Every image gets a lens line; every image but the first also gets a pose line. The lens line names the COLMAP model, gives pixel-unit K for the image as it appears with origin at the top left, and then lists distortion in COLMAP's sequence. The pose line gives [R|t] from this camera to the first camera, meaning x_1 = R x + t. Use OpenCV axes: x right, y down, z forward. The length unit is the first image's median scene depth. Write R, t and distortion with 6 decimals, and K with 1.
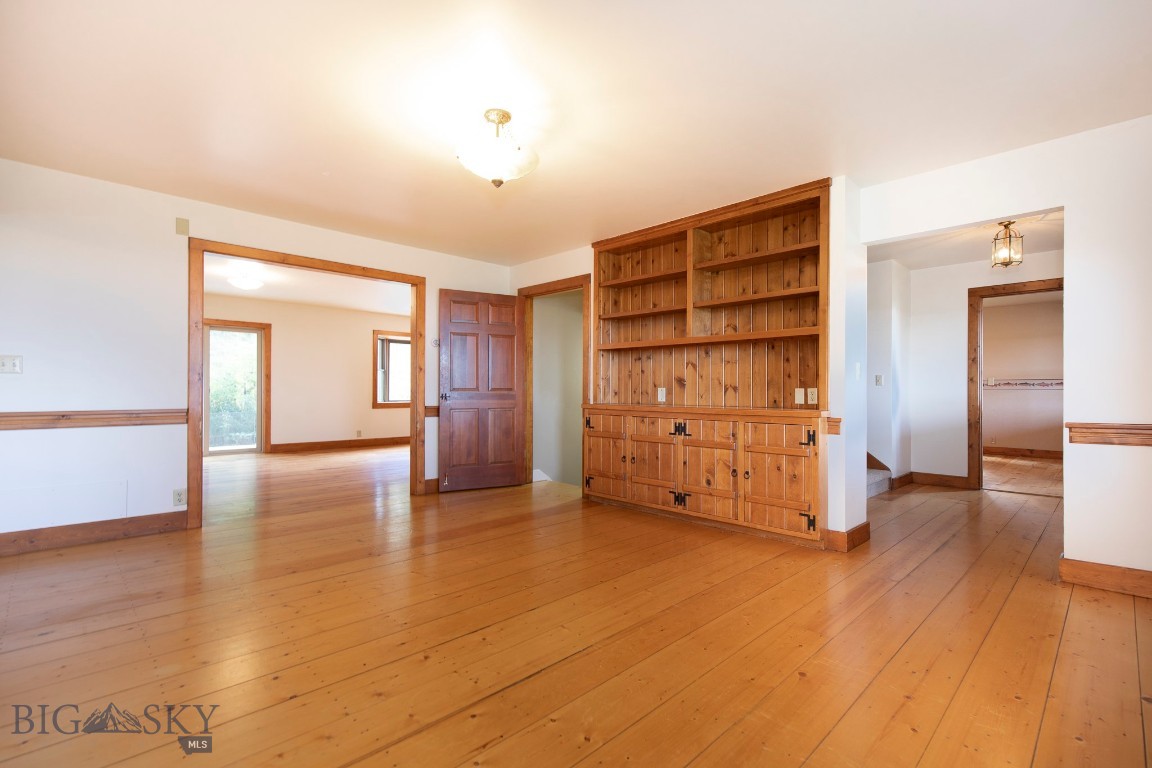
lens RADIAL K [[527.0, 0, 596.3], [0, 527.0, 392.4], [0, 0, 1]] dist [0.008222, -0.000591]
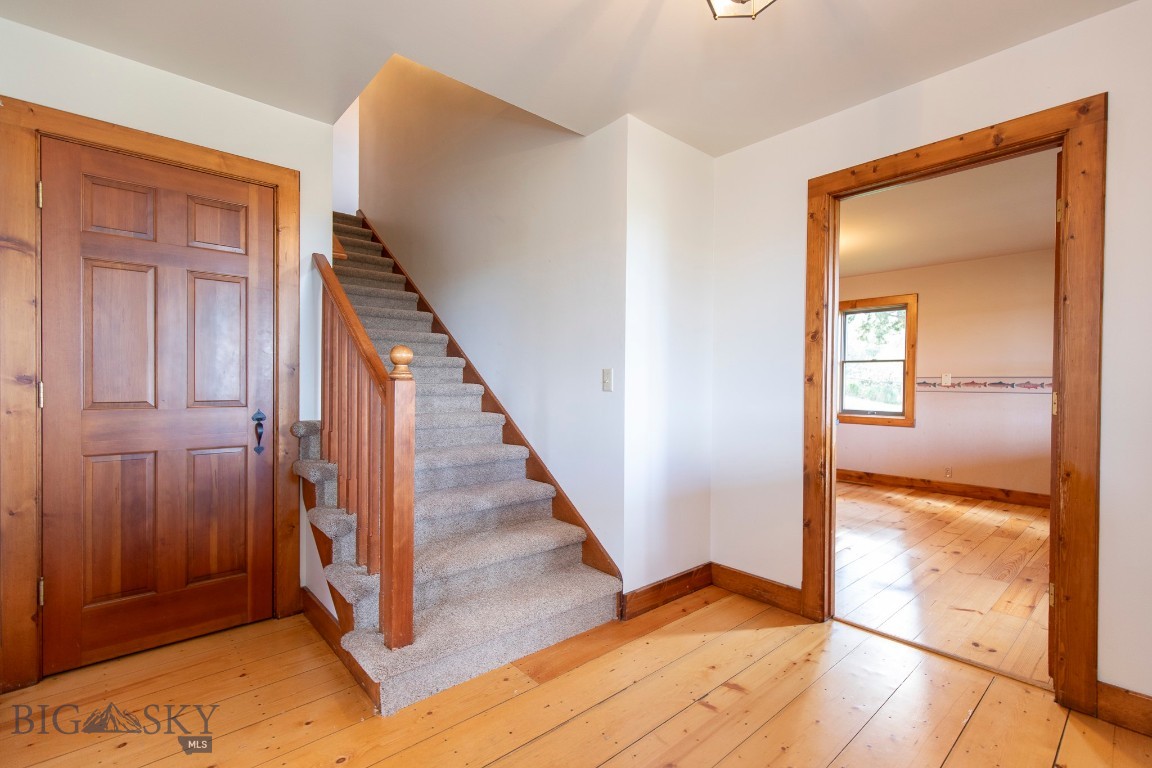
lens RADIAL K [[527.0, 0, 576.0], [0, 527.0, 392.7], [0, 0, 1]] dist [0.008222, -0.000591]
pose [[0.998131, 0.007274, -0.060683, 0.519005], [-0.006370, 0.999866, 0.015071, -0.017470], [0.060784, -0.014656, 0.998043, 0.516820]]
